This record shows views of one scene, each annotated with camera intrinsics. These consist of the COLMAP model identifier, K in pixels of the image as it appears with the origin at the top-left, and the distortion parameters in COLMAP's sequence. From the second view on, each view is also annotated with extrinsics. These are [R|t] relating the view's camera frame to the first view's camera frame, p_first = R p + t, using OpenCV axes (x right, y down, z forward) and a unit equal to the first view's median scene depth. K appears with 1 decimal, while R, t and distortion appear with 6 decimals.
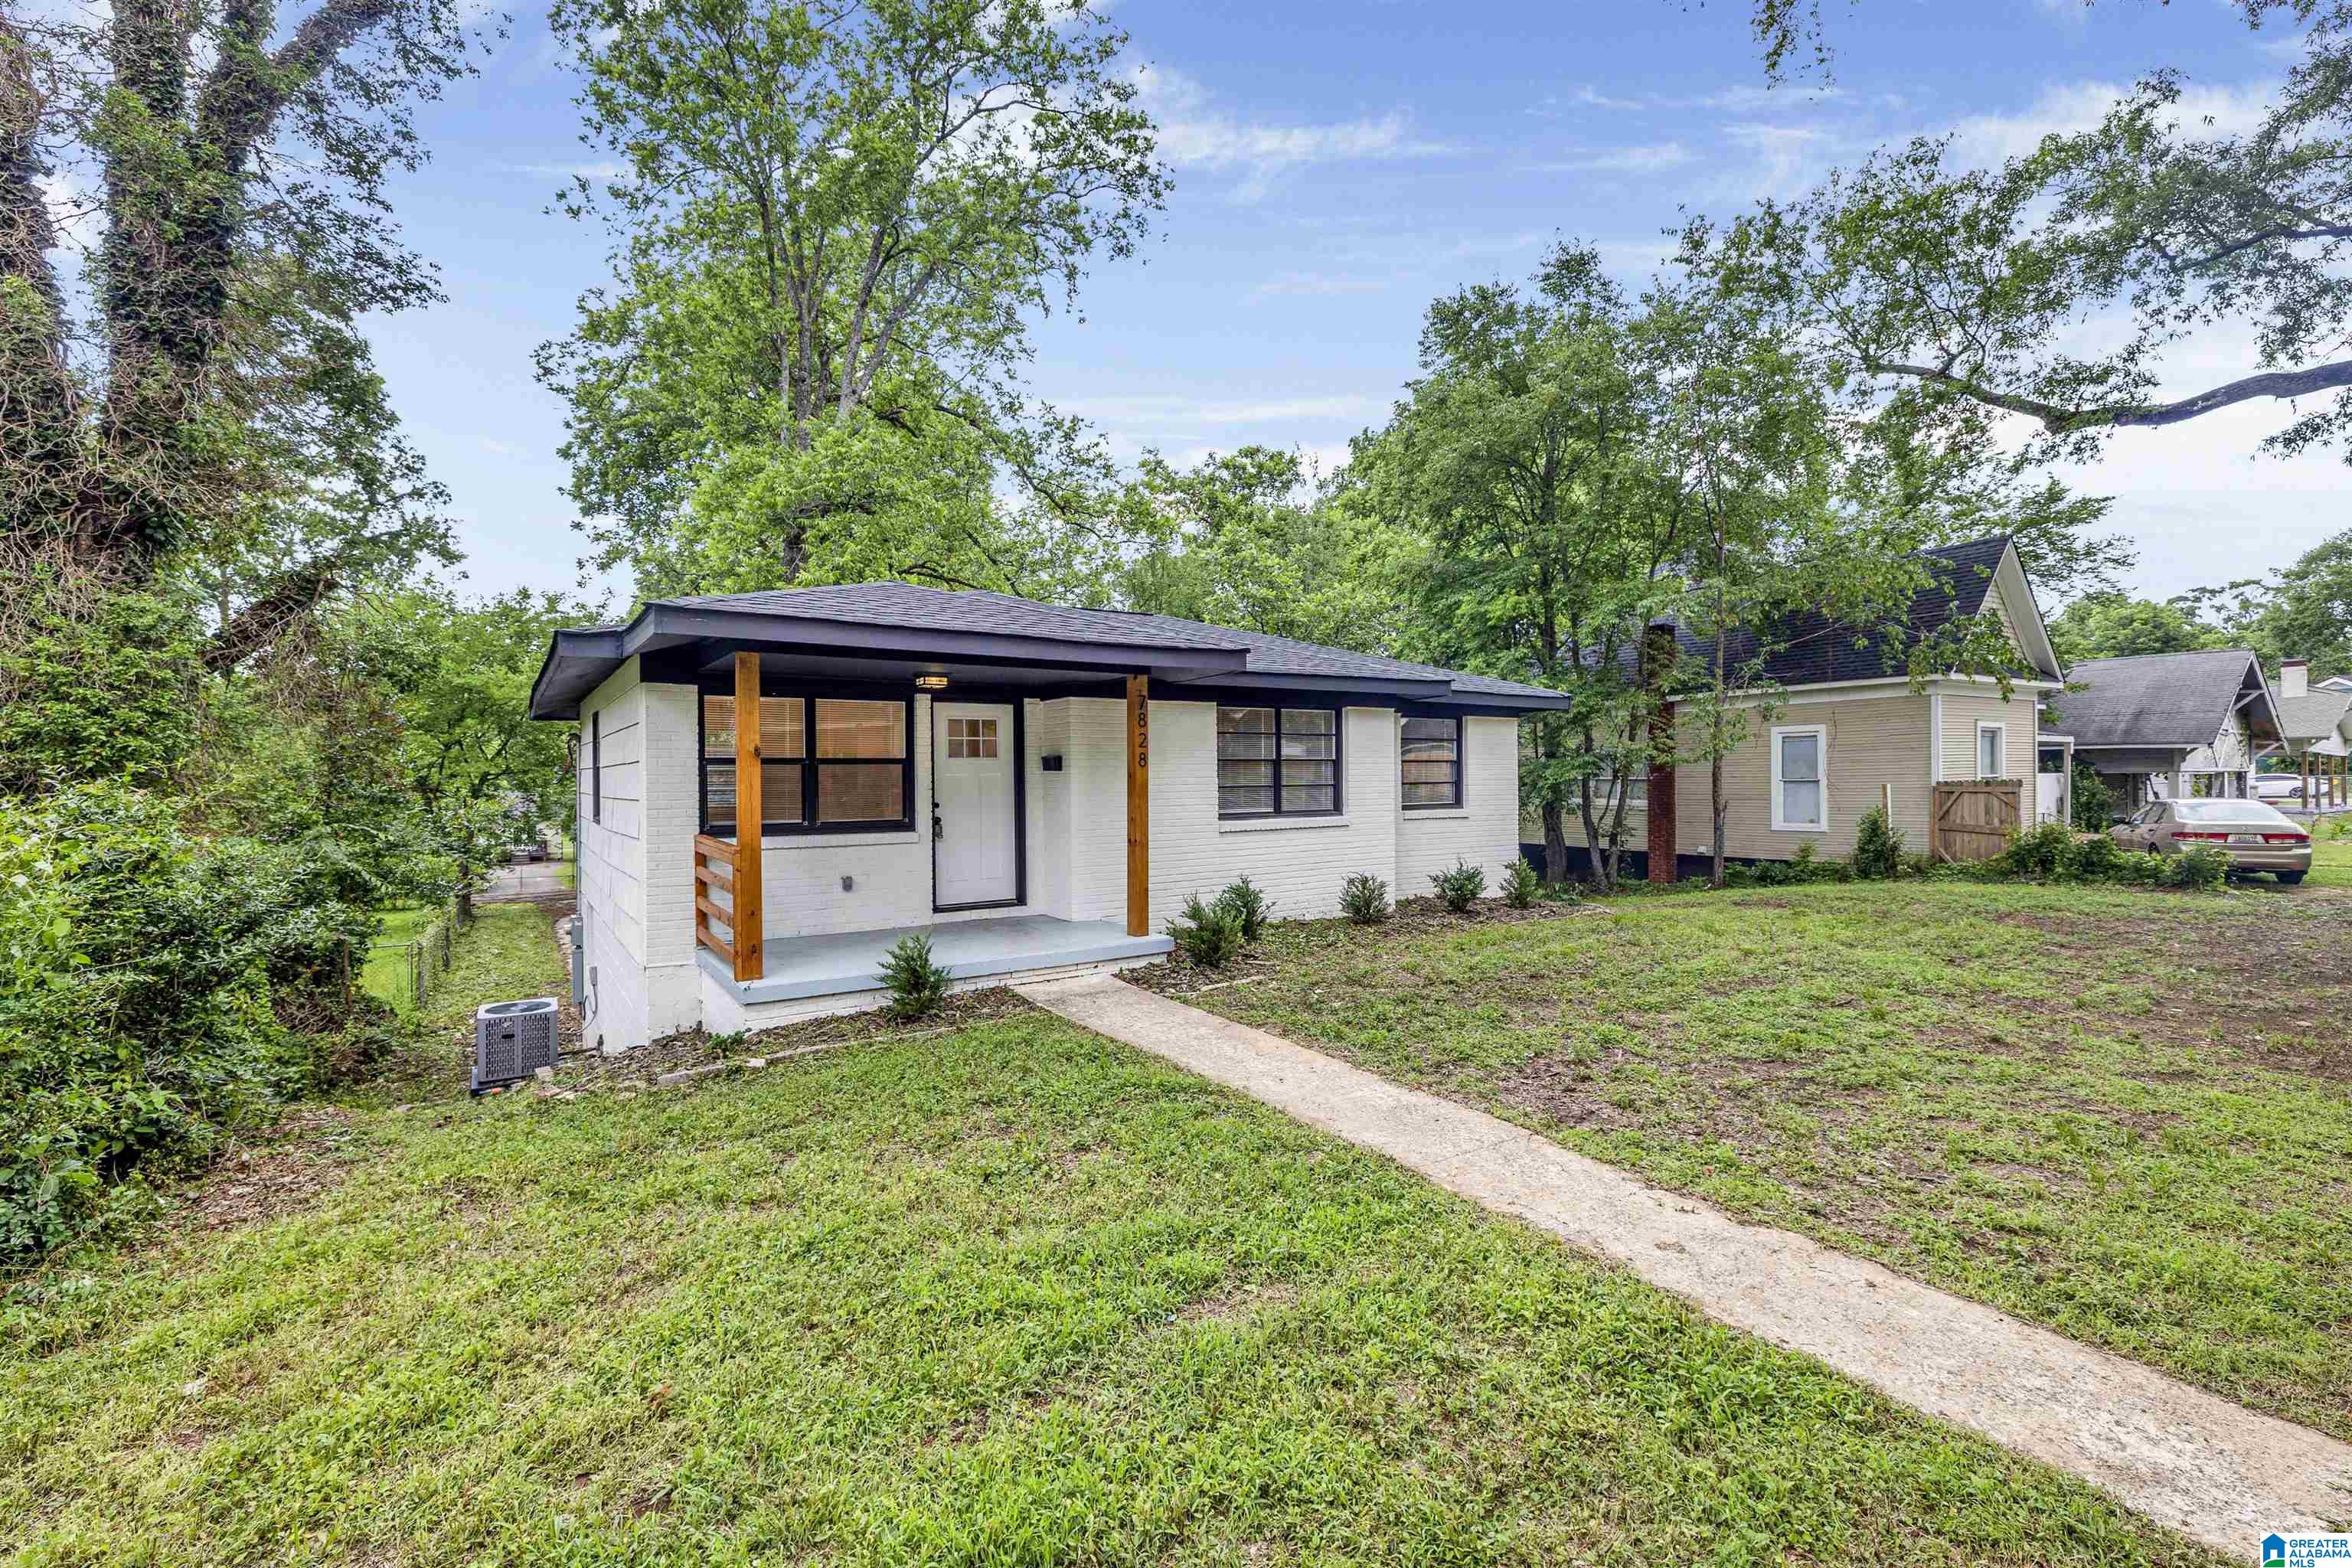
lens RADIAL K [[1023.8, 0, 1164.1], [0, 1023.8, 778.9], [0, 0, 1]] dist [0.003401, 0.000946]
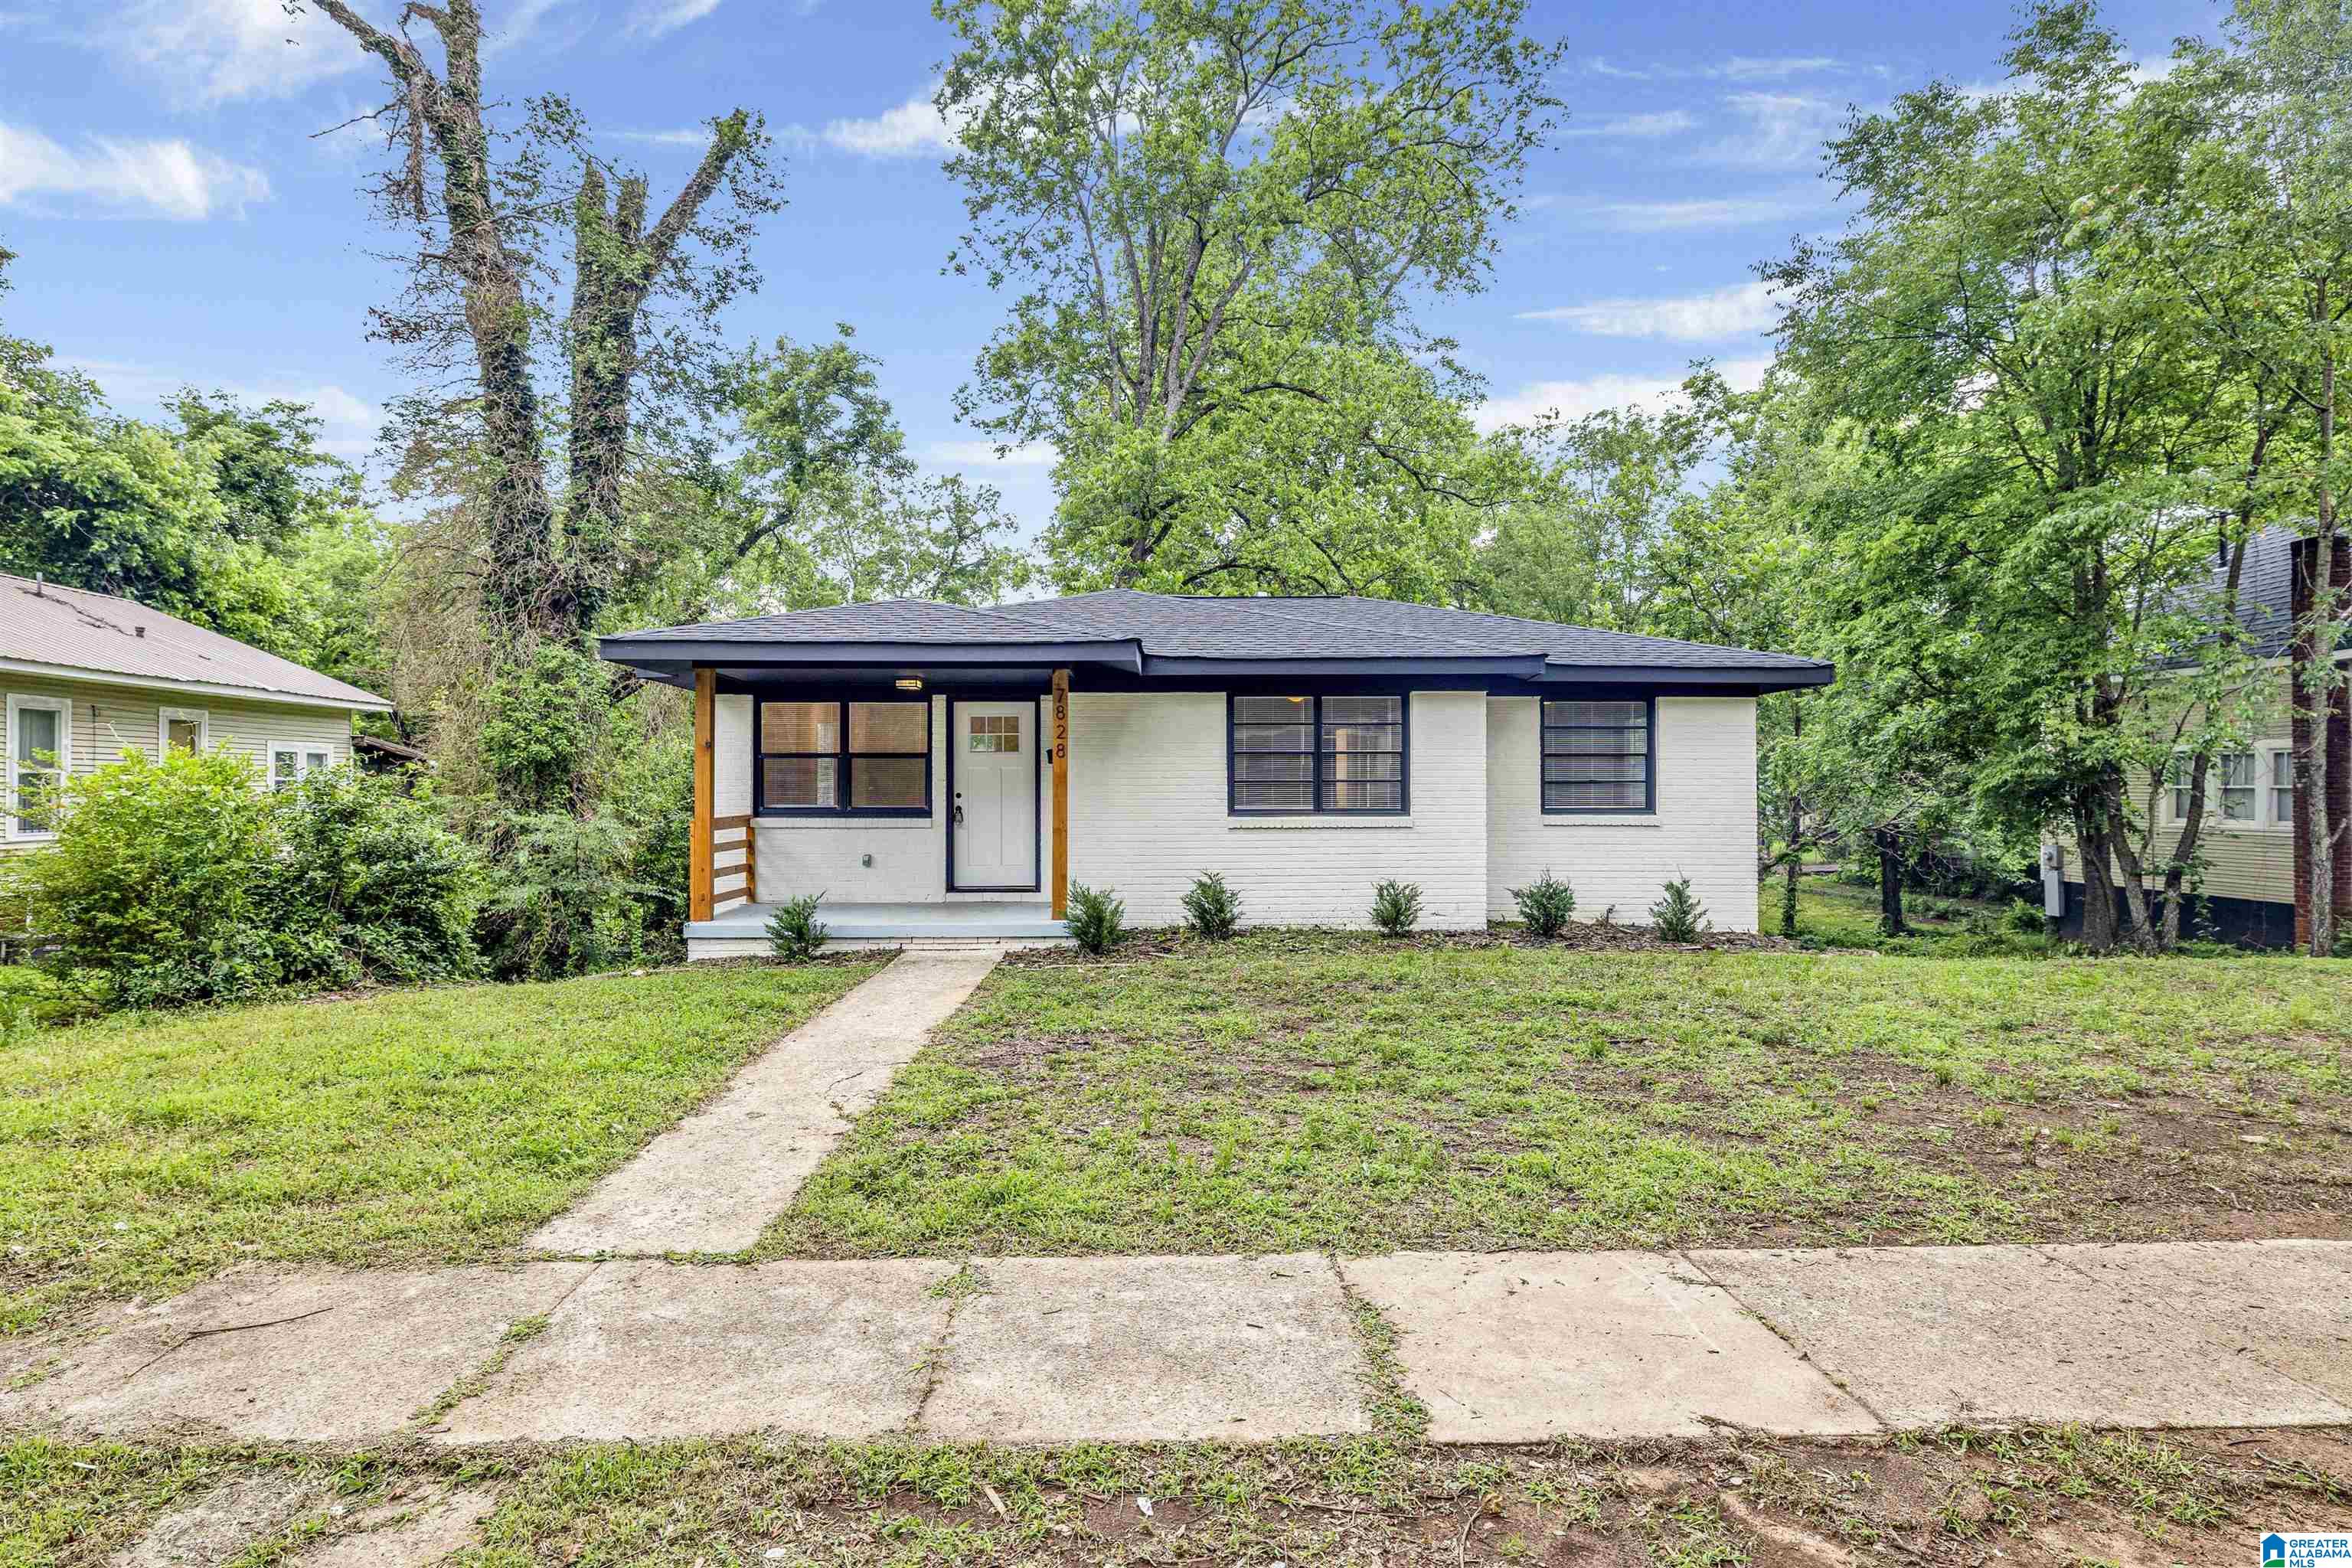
lens RADIAL K [[1243.5, 0, 1169.3], [0, 1243.5, 783.1], [0, 0, 1]] dist [0.006279, 0.000551]
pose [[0.842363, 0.001770, -0.538908, 0.597045], [-0.007591, 0.999934, -0.008581, 0.019068], [0.538858, 0.011320, 0.842321, -0.002128]]
